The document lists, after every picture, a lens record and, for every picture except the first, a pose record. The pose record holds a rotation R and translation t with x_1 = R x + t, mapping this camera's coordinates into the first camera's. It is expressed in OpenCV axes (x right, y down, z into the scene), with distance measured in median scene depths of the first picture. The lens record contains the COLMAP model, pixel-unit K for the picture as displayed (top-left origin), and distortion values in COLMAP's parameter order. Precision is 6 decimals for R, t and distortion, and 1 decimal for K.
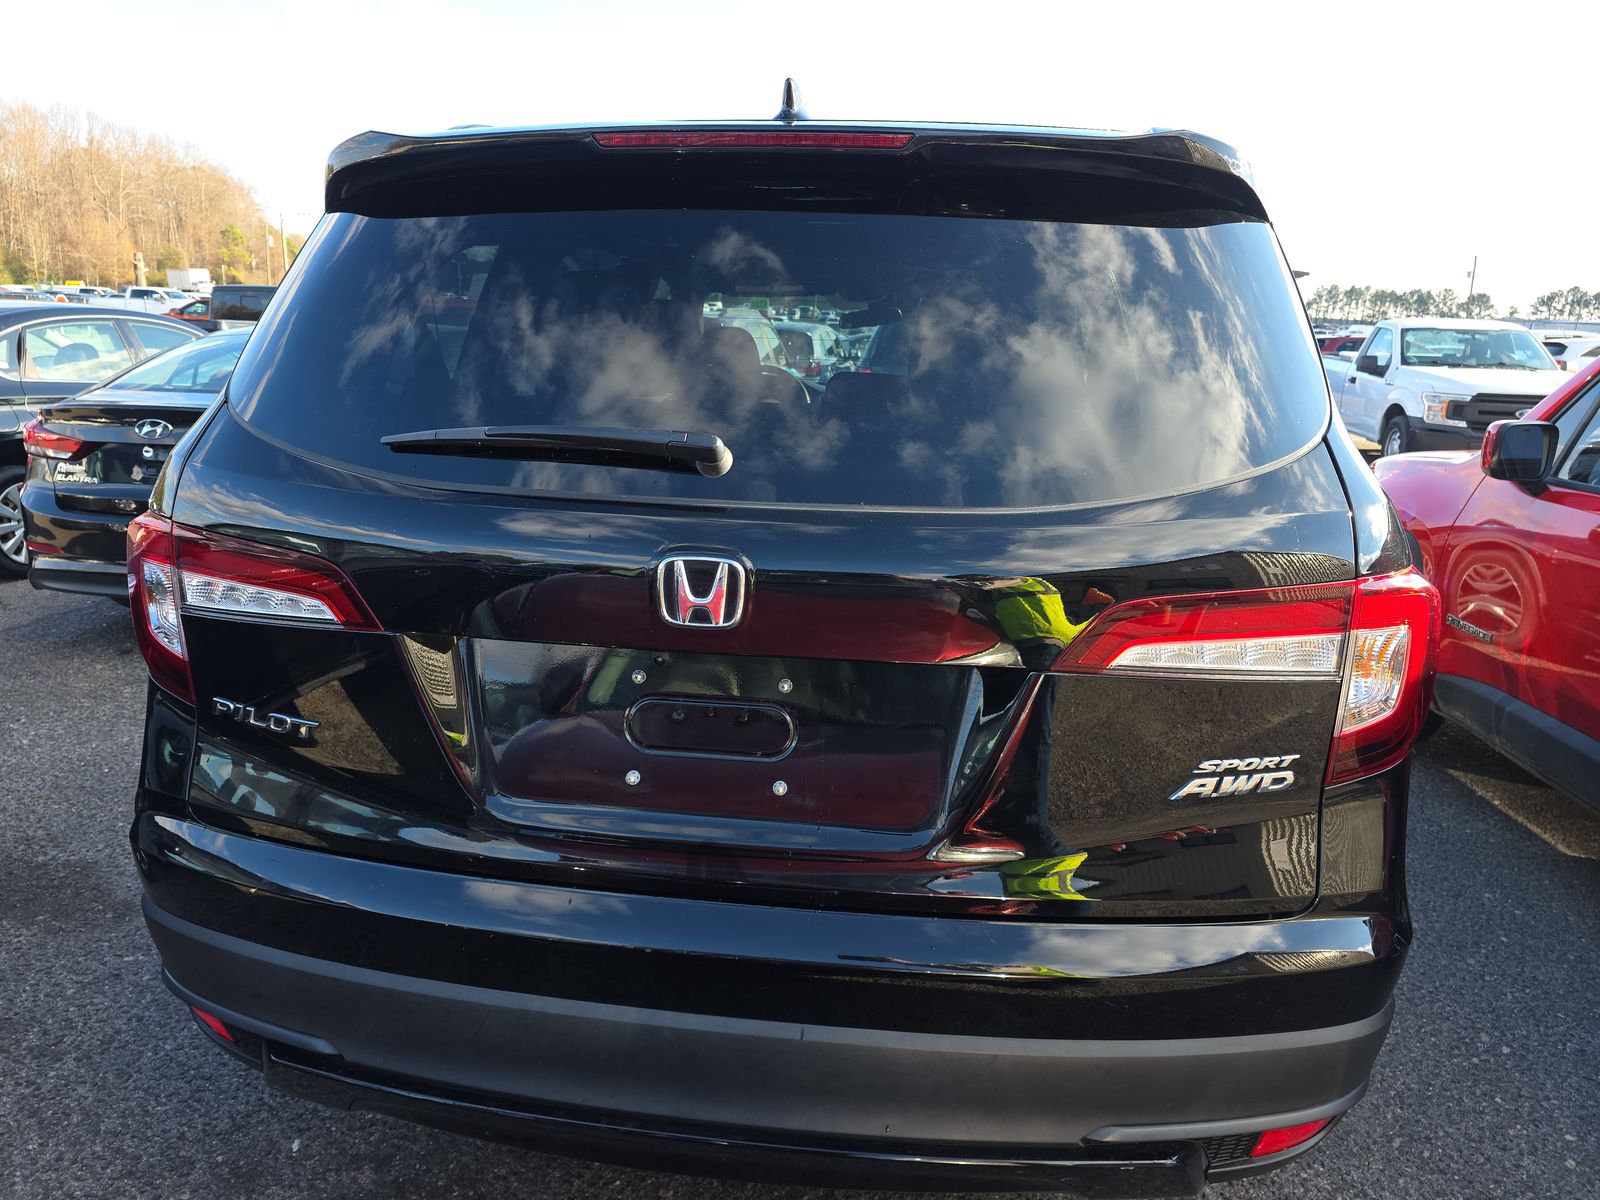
lens RADIAL K [[1154.0, 0, 800.0], [0, 1154.0, 600.0], [0, 0, 1]] dist [0.005769, -0.029207]
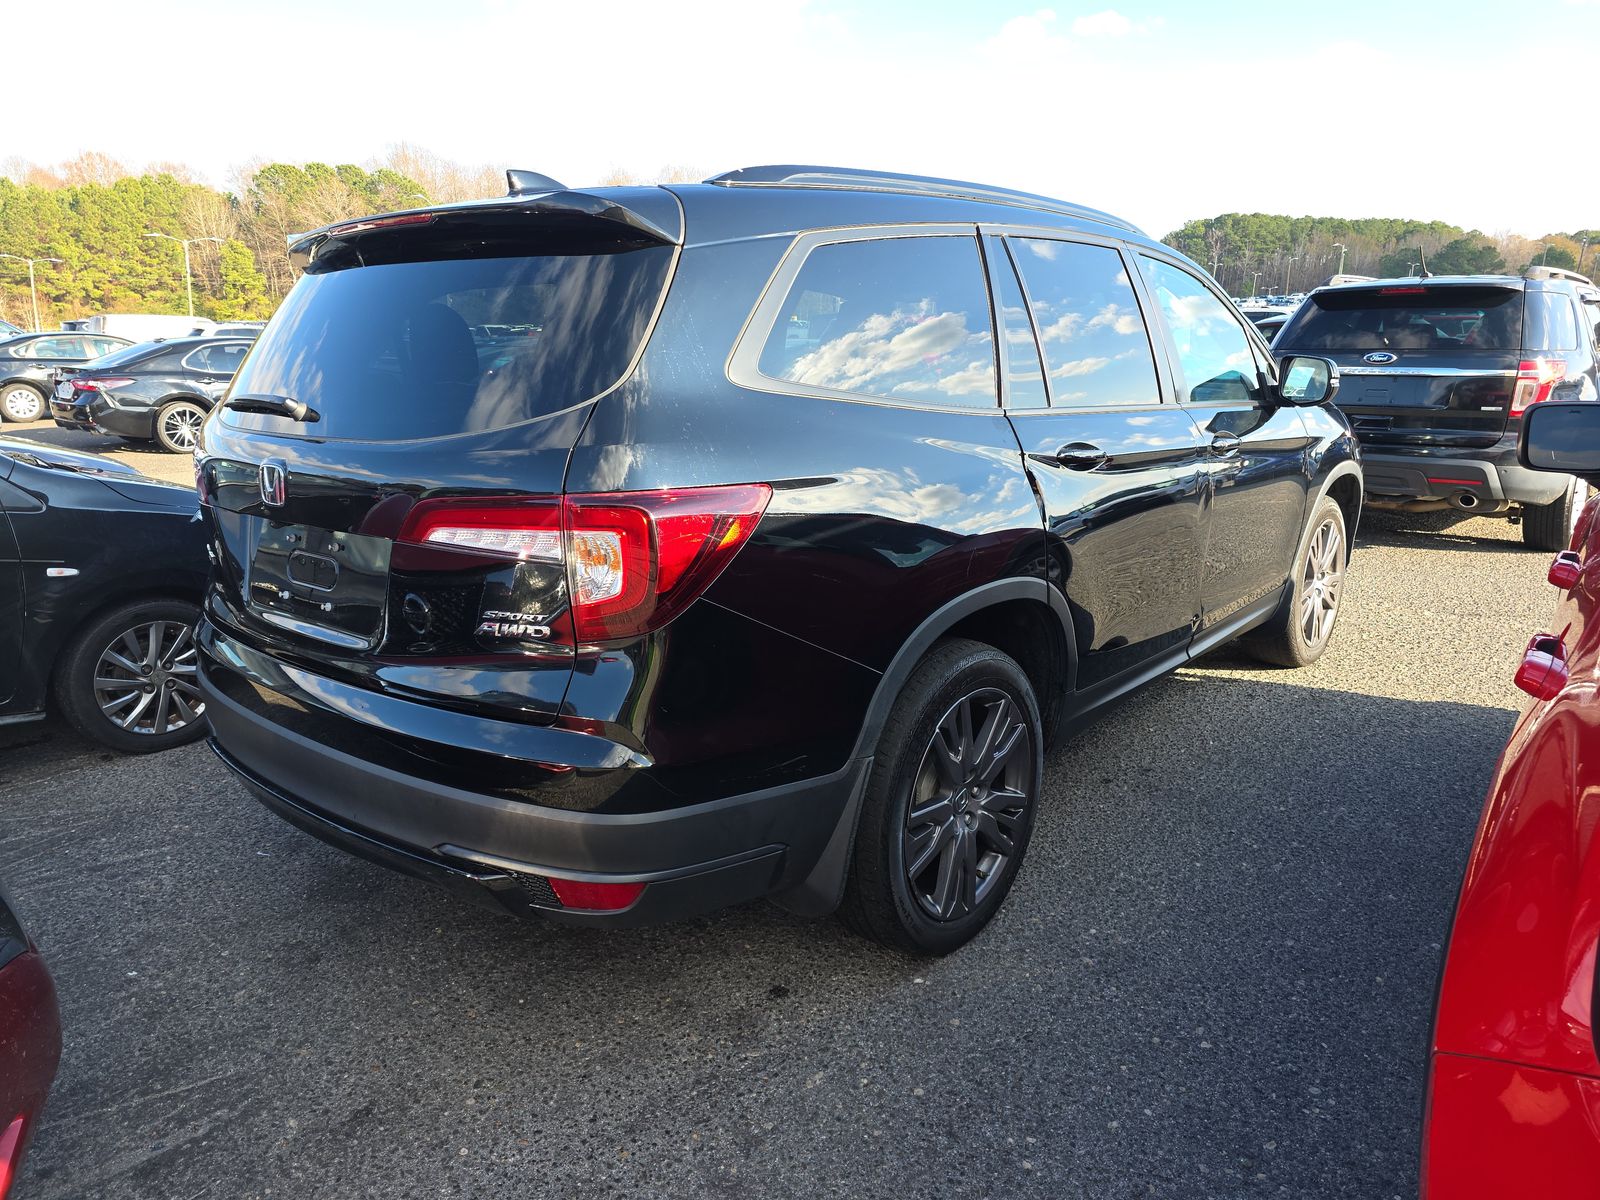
lens RADIAL K [[1154.0, 0, 800.0], [0, 1154.0, 600.0], [0, 0, 1]] dist [0.005769, -0.029207]
pose [[0.851184, 0.087643, -0.517498, 1.439719], [-0.100437, 0.994938, 0.003302, 0.077267], [0.515167, 0.049165, 0.855678, -0.088745]]
